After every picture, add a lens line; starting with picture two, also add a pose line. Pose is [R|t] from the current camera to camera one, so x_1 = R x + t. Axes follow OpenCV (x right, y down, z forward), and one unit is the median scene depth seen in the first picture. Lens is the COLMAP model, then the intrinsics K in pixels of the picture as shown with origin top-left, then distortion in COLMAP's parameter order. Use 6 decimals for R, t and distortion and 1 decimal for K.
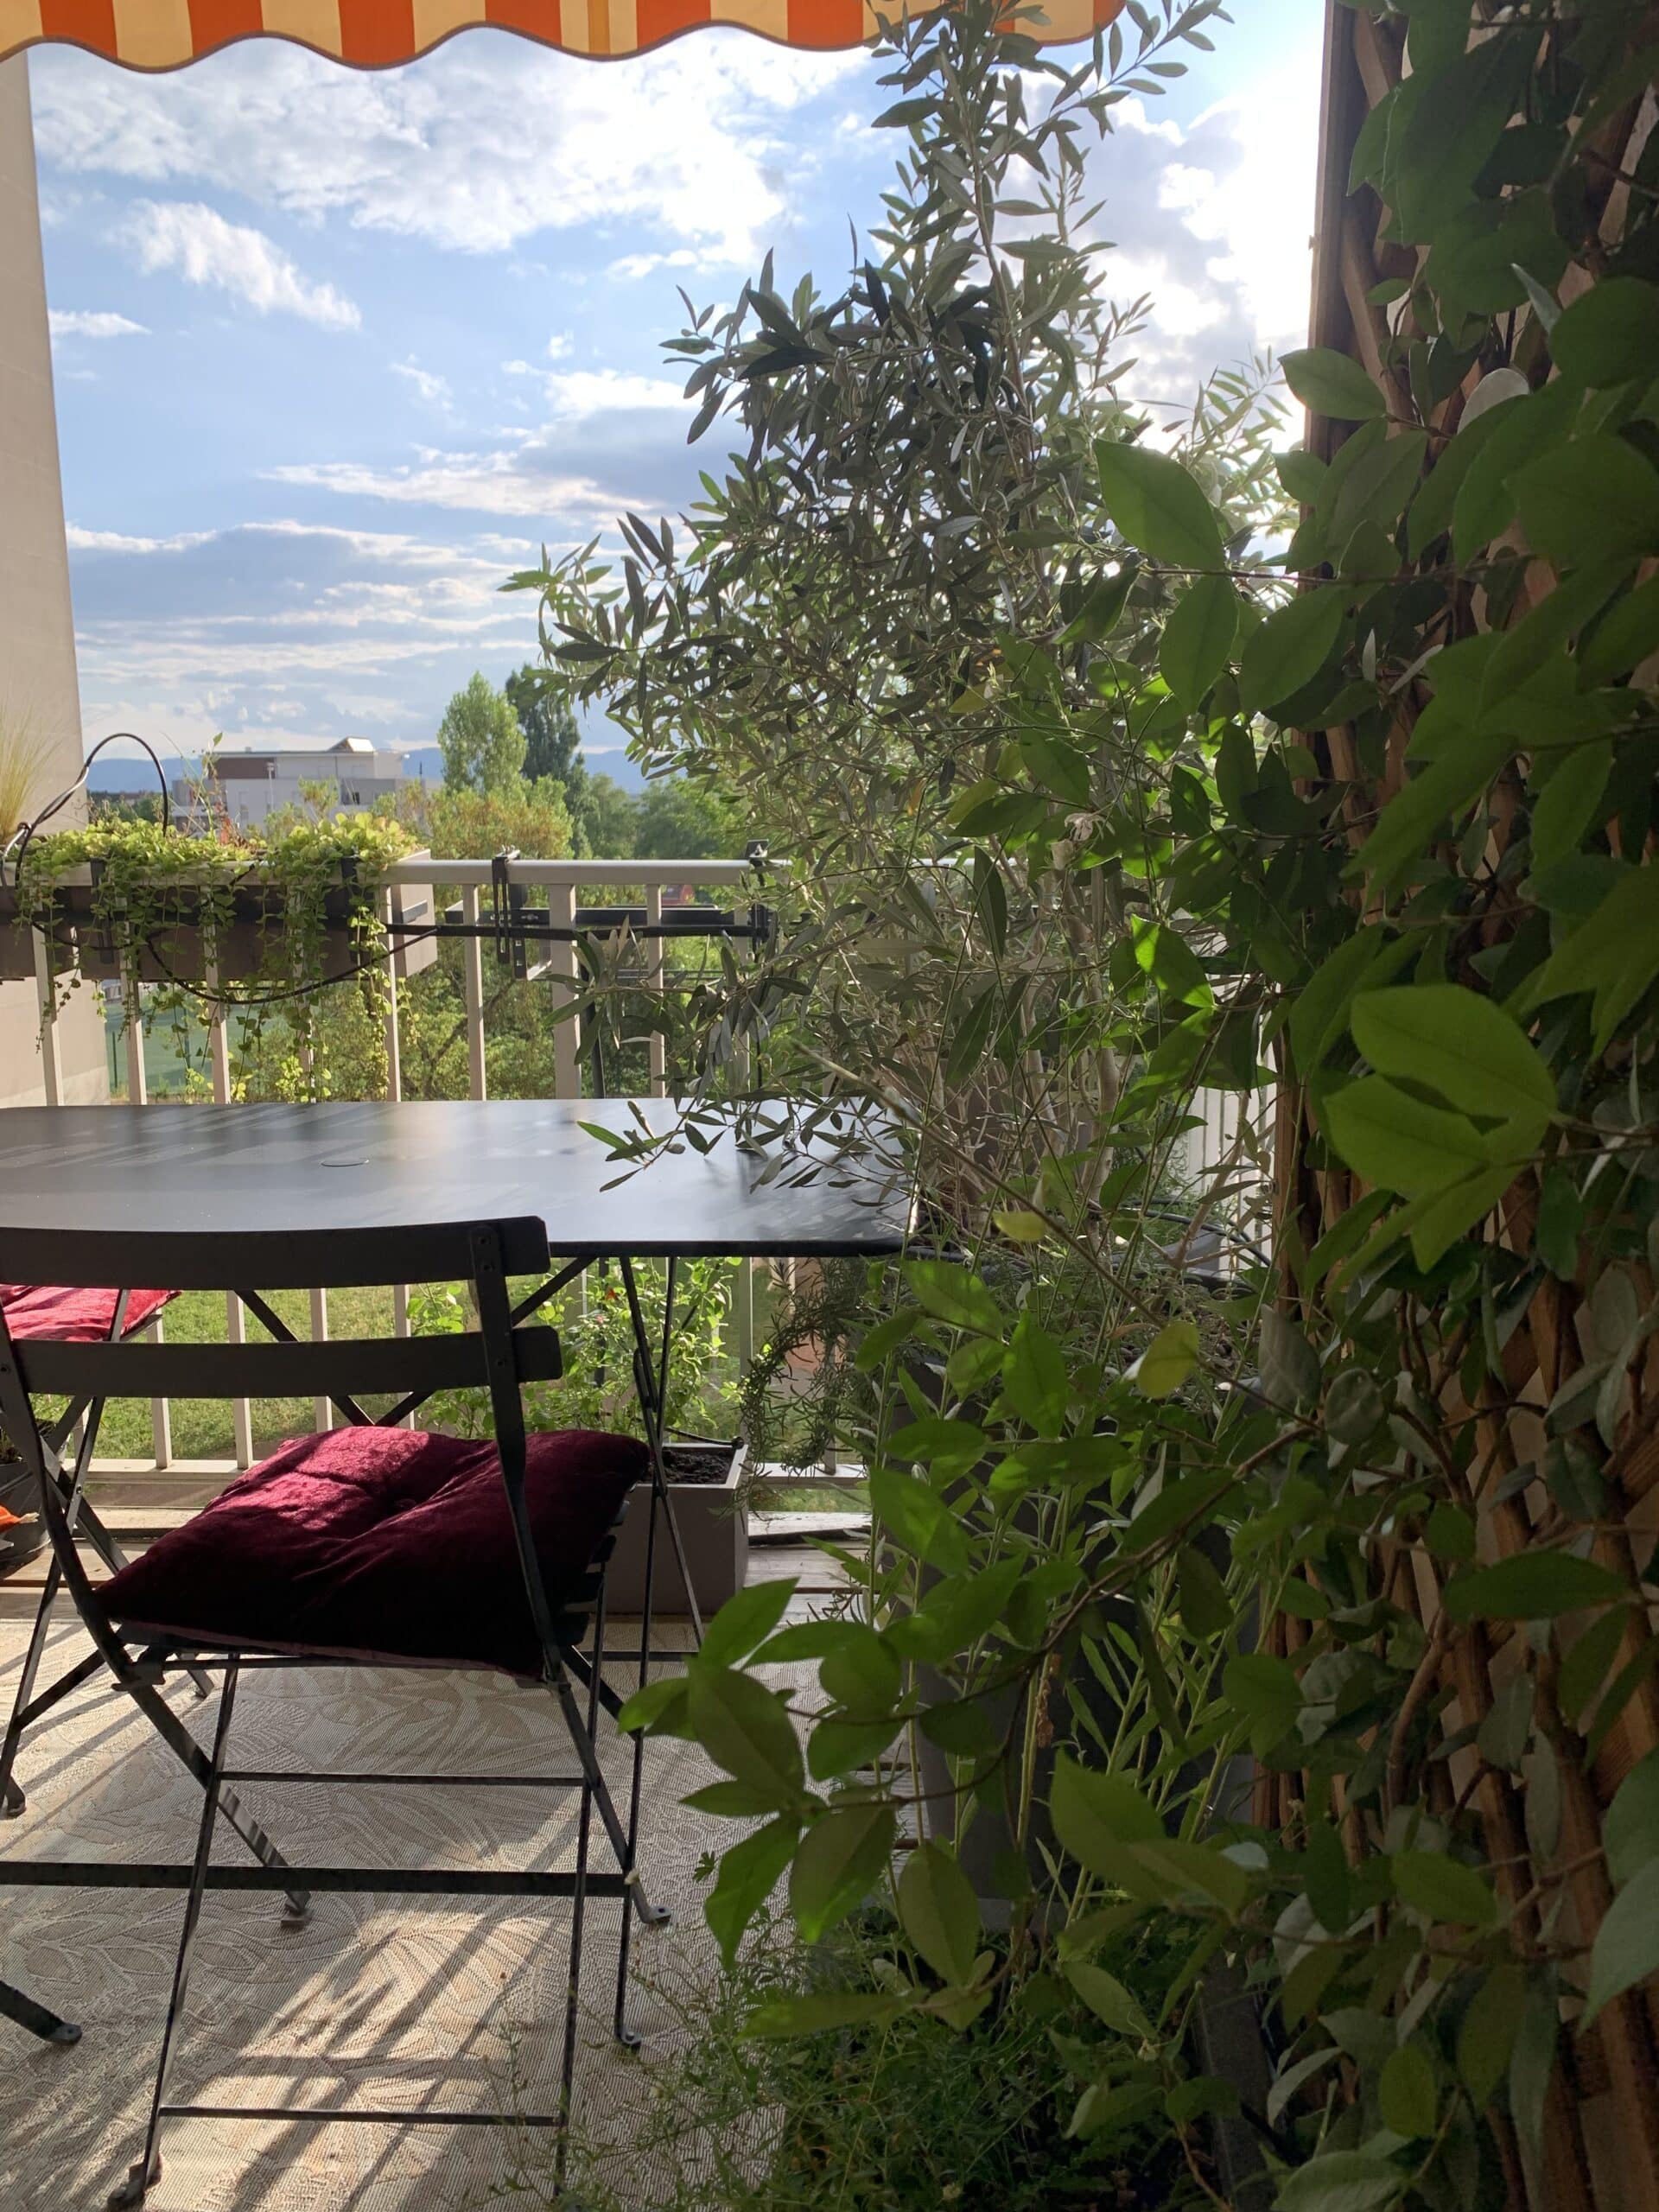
lens RADIAL K [[1684.9, 0, 822.8], [0, 1684.9, 1115.8], [0, 0, 1]] dist [0.011302, -0.000274]
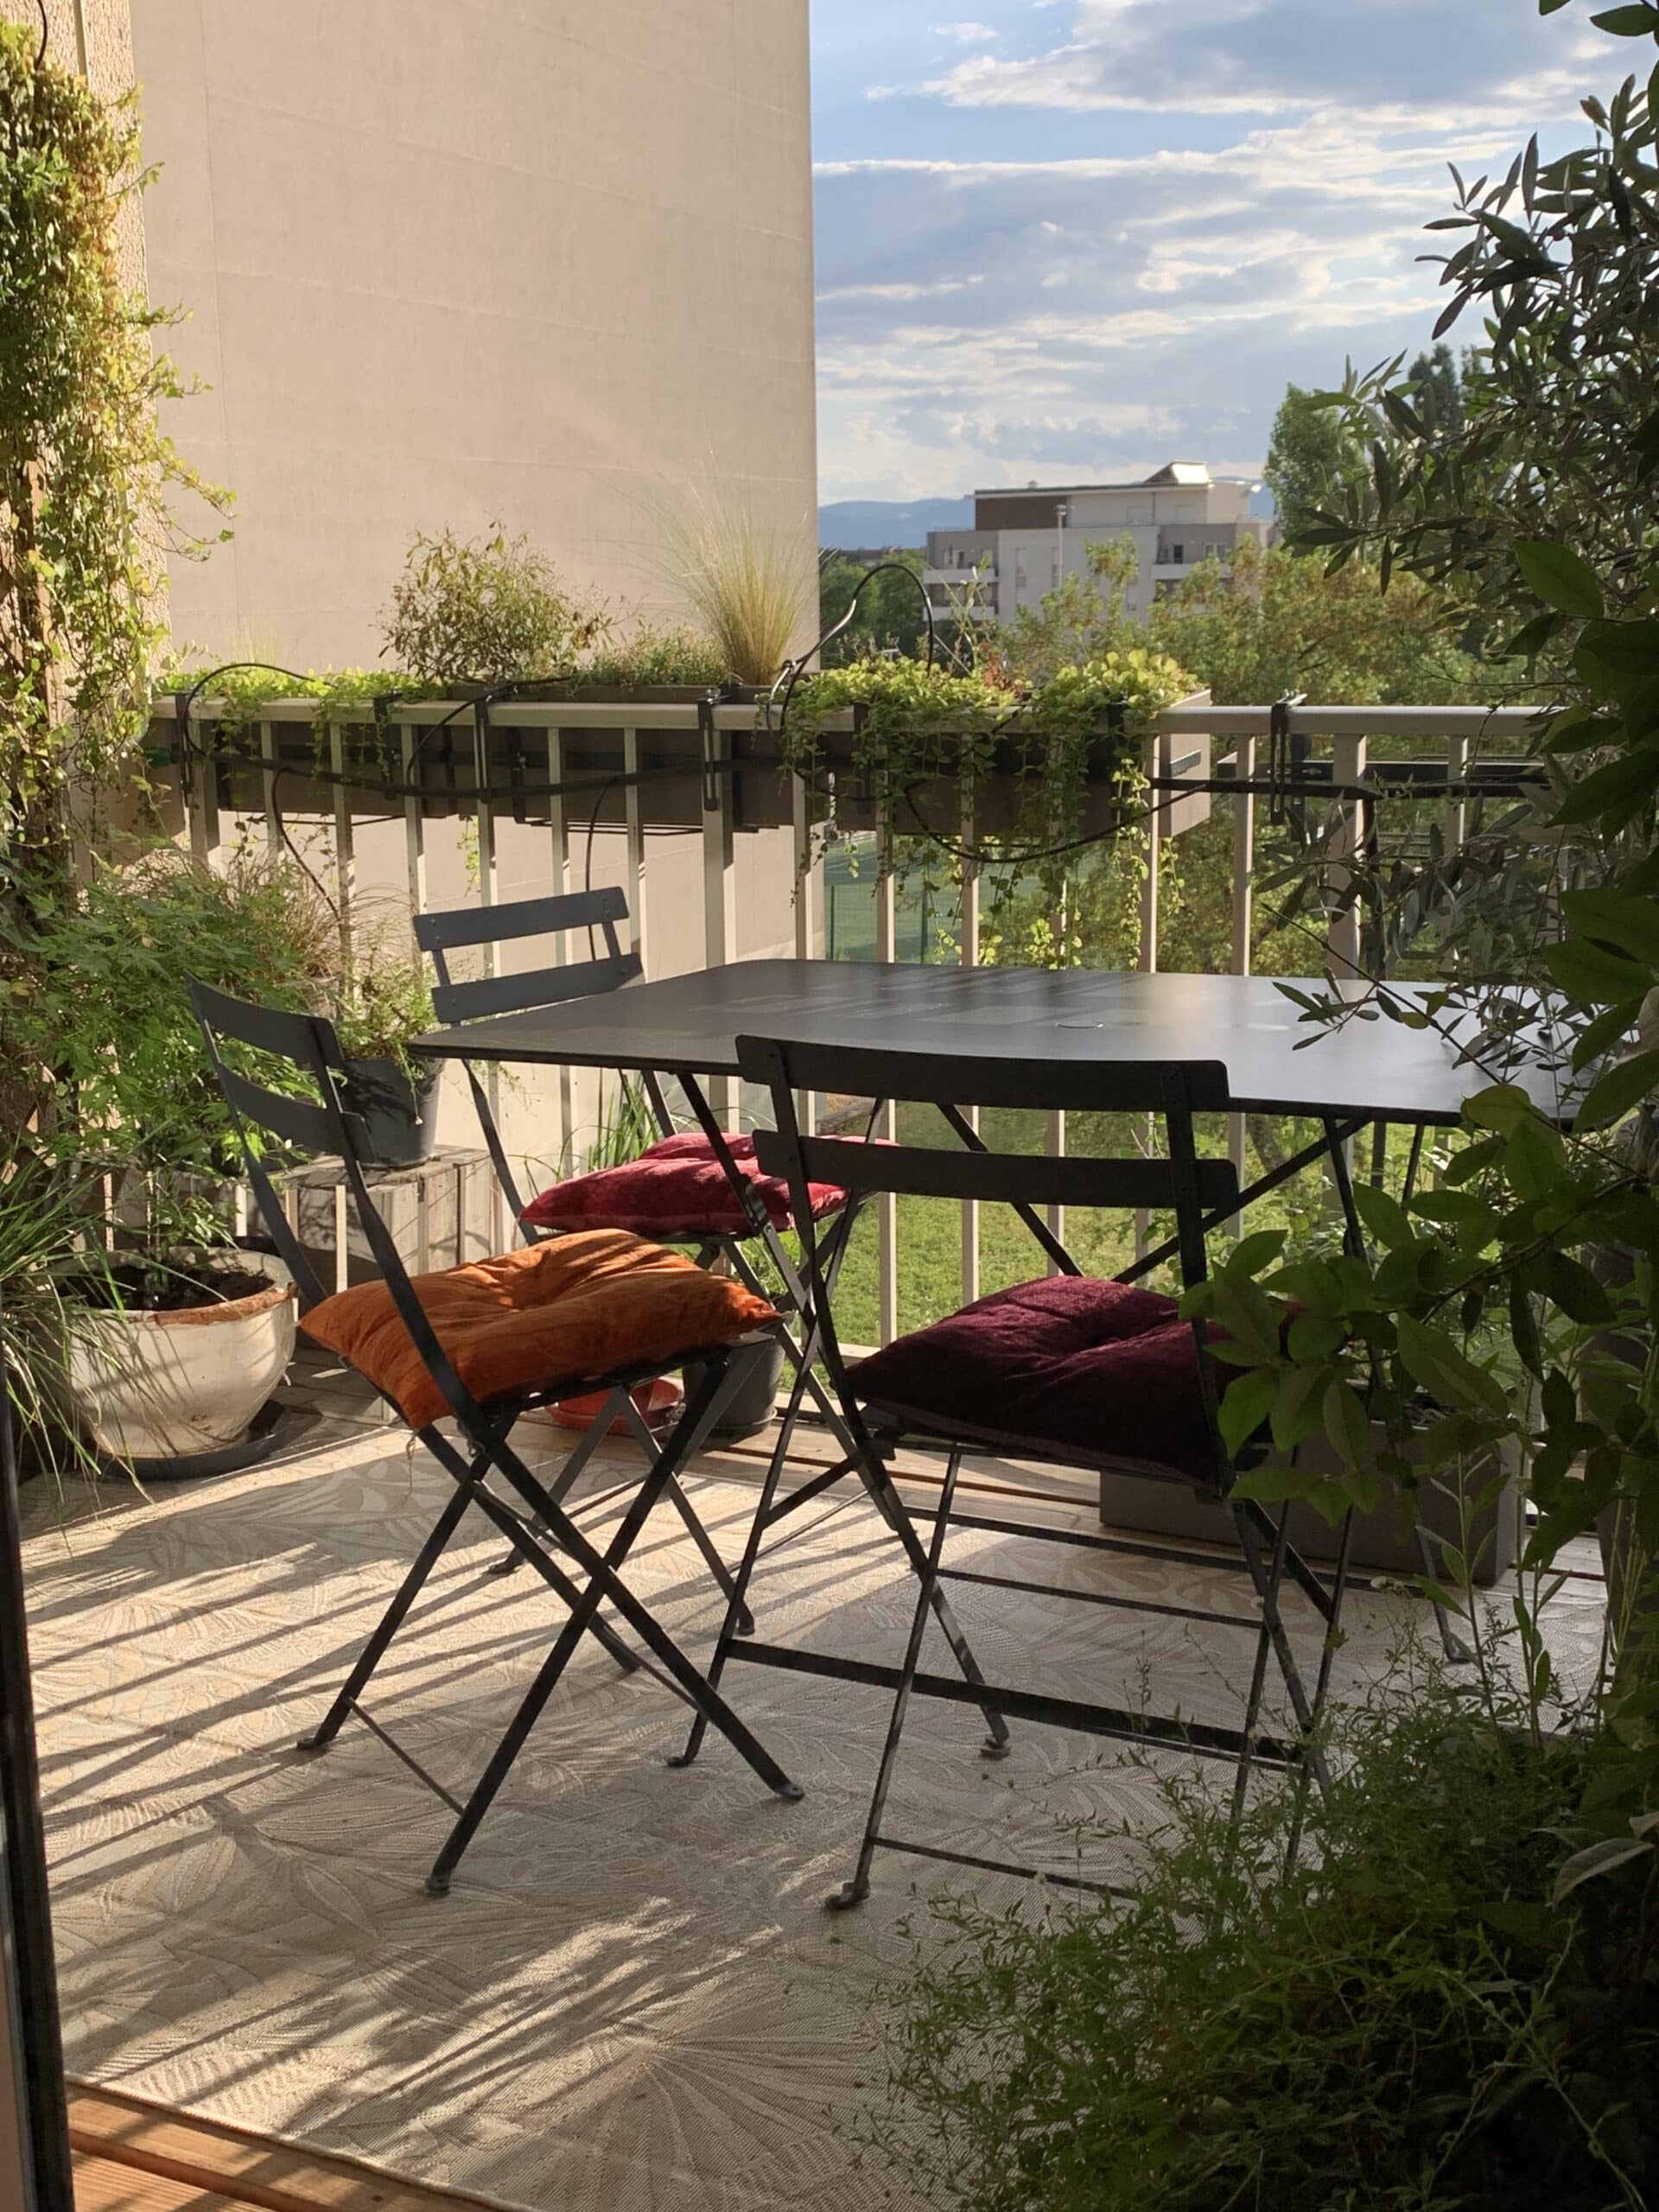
lens RADIAL K [[2543.6, 0, 894.3], [0, 2543.6, 1106.8], [0, 0, 1]] dist [0.171489, -0.585748]
pose [[0.931096, 0.068346, -0.358314, 0.116444], [-0.058463, 0.997552, 0.038356, 0.017548], [0.360059, -0.014765, 0.932813, -0.332685]]
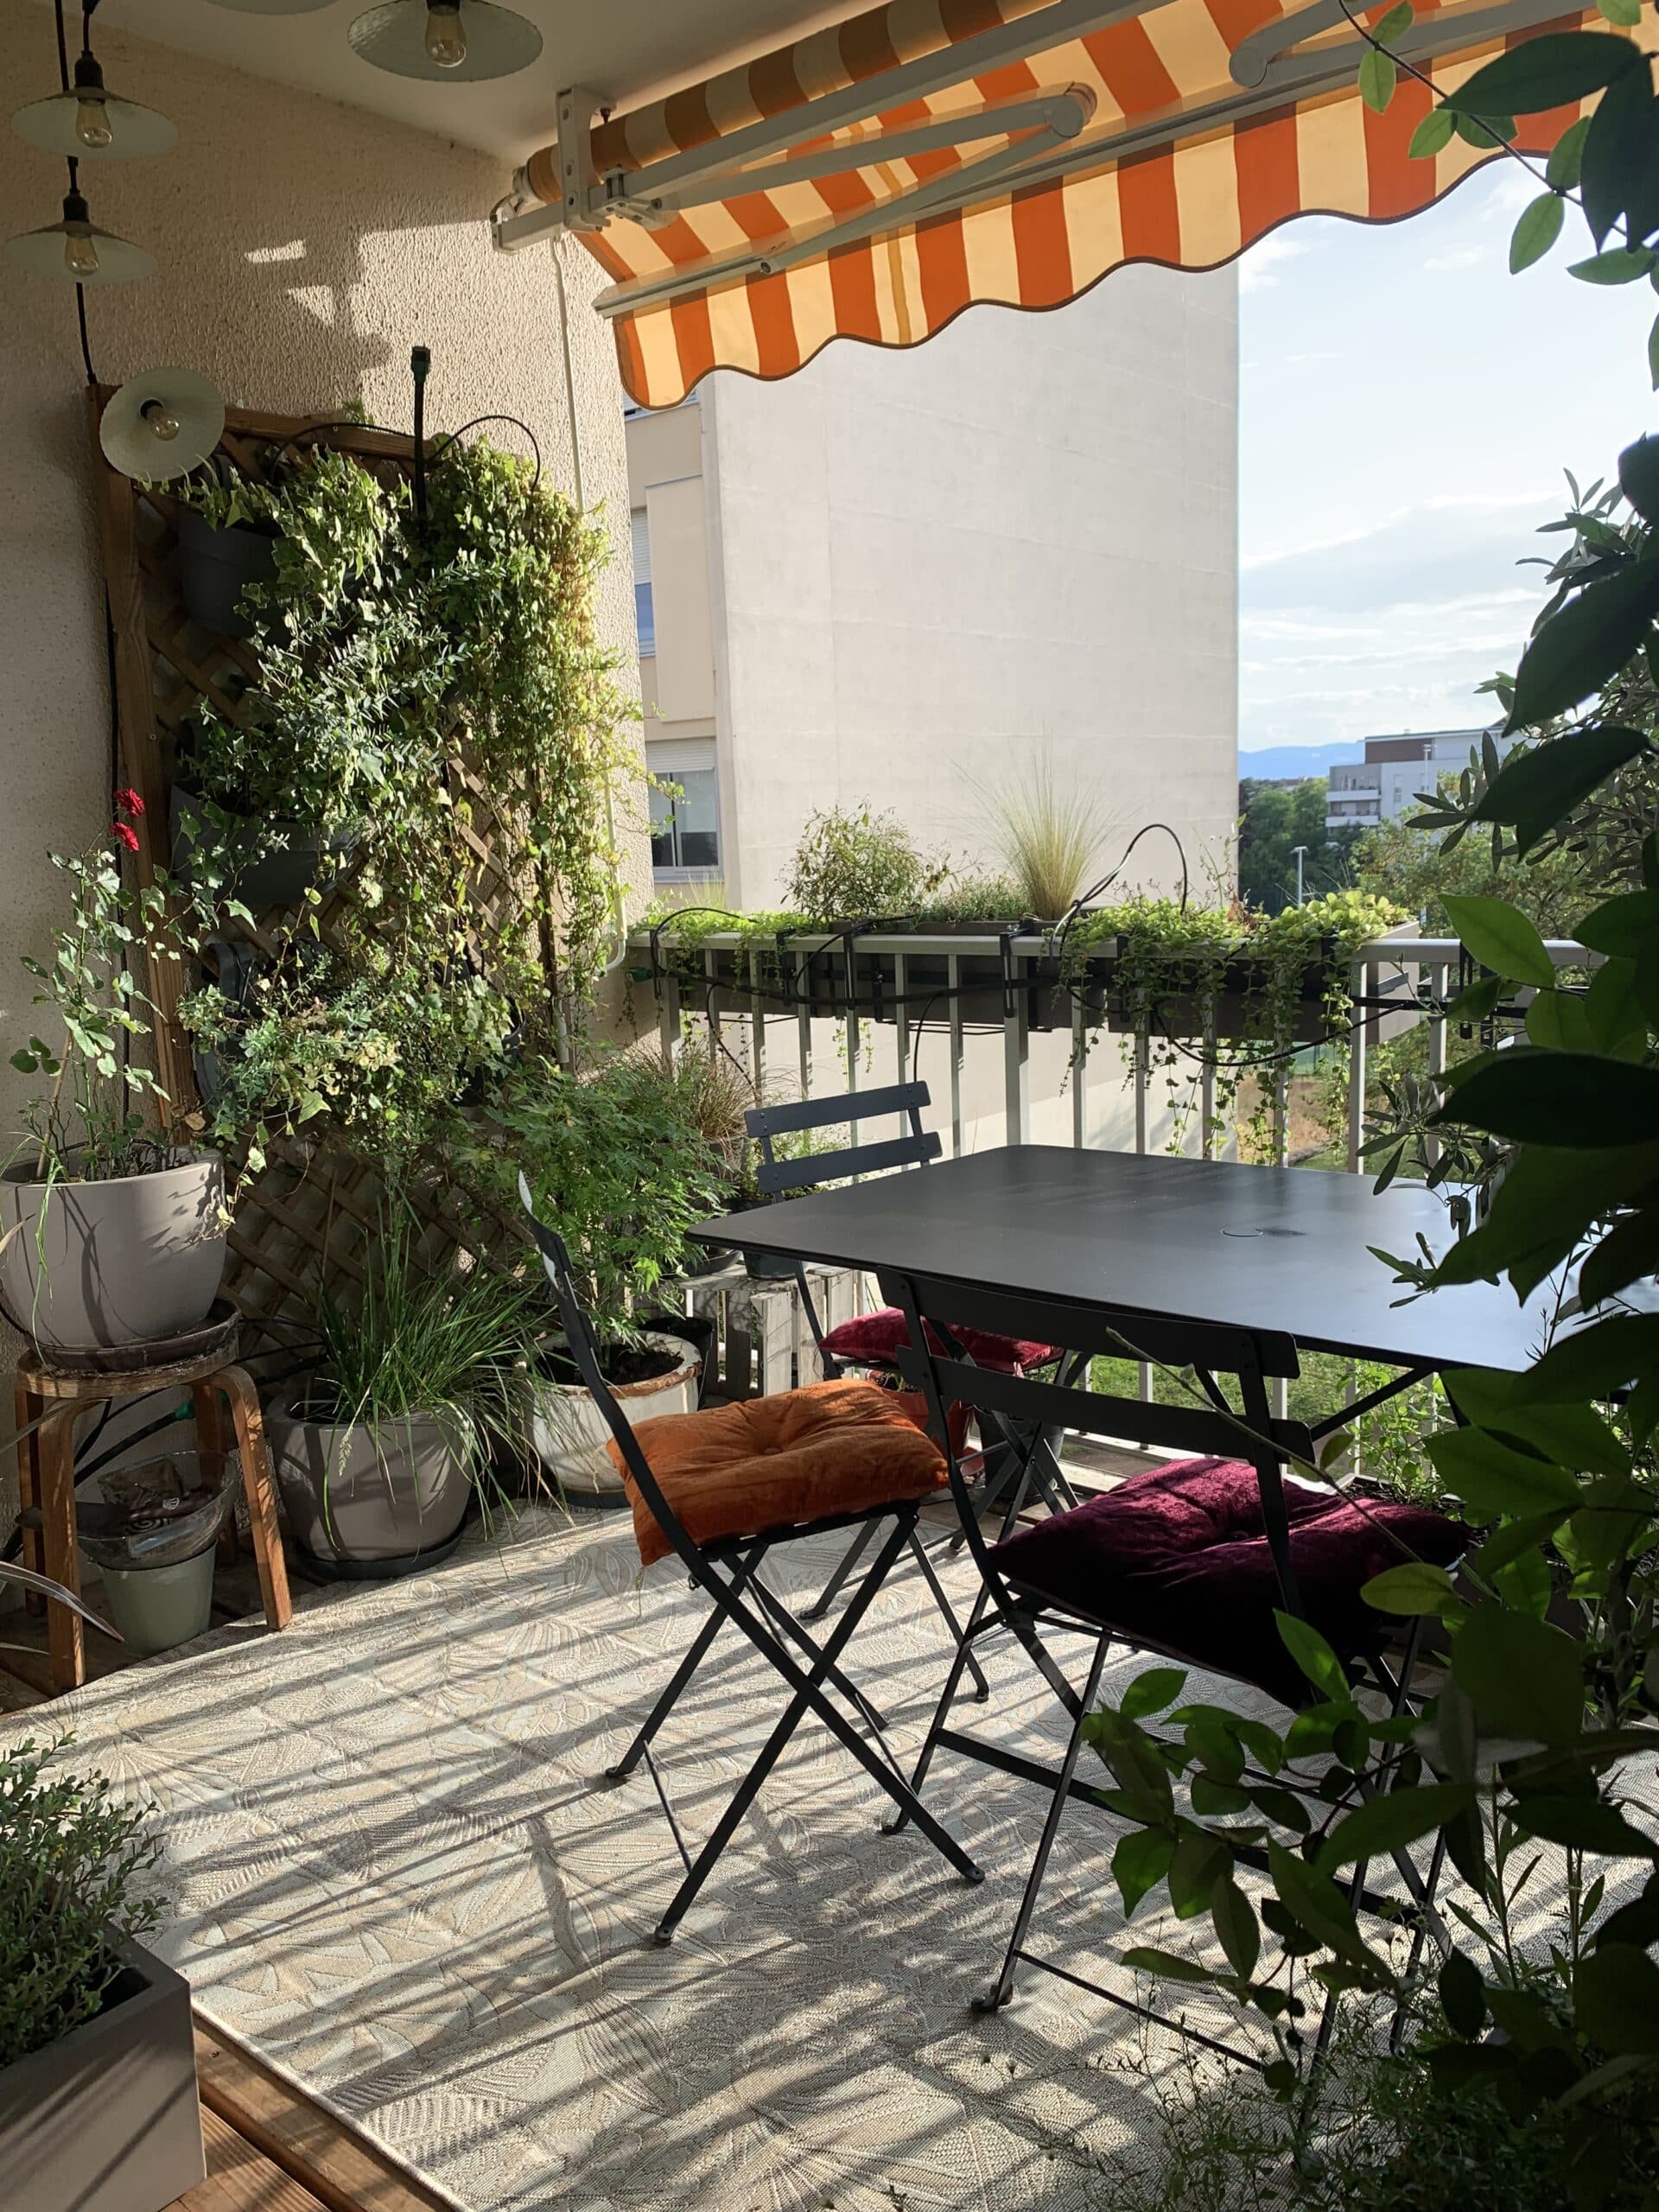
lens RADIAL K [[1684.9, 0, 822.8], [0, 1684.9, 1115.8], [0, 0, 1]] dist [0.011302, -0.000274]
pose [[0.788739, 0.080661, -0.609414, 0.140532], [-0.072186, 0.996648, 0.038487, -0.055979], [0.610475, 0.013635, 0.791918, -0.072573]]
